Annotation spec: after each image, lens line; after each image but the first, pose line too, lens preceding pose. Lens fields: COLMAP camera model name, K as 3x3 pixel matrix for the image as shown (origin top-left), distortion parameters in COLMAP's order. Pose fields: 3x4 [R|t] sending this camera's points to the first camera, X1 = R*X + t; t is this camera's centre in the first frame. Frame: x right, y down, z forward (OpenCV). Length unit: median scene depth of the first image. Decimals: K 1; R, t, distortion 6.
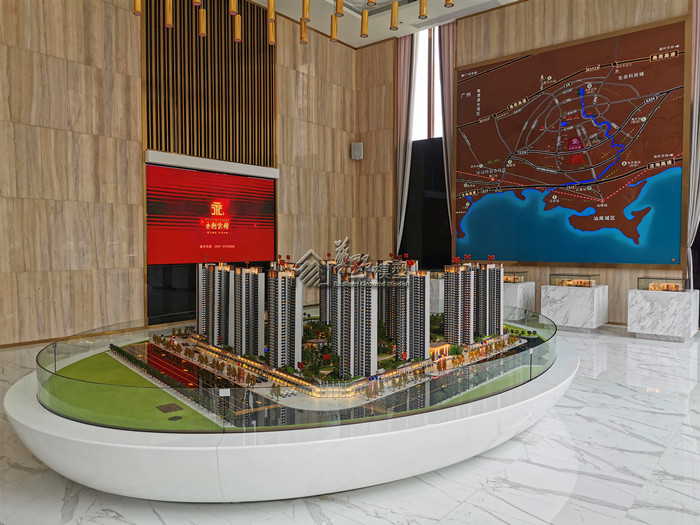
lens RADIAL K [[546.4, 0, 344.1], [0, 546.4, 261.6], [0, 0, 1]] dist [0.043589, -0.049660]
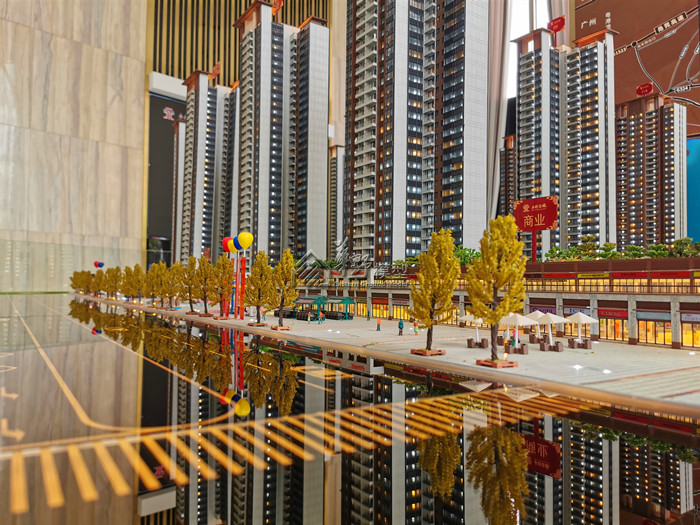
lens RADIAL K [[546.4, 0, 351.9], [0, 546.4, 261.4], [0, 0, 1]] dist [0.043589, -0.049660]
pose [[0.997885, 0.007345, -0.064586, -0.047739], [-0.012641, 0.996554, -0.081980, 0.085199], [0.063761, 0.082623, 0.994539, 0.295392]]
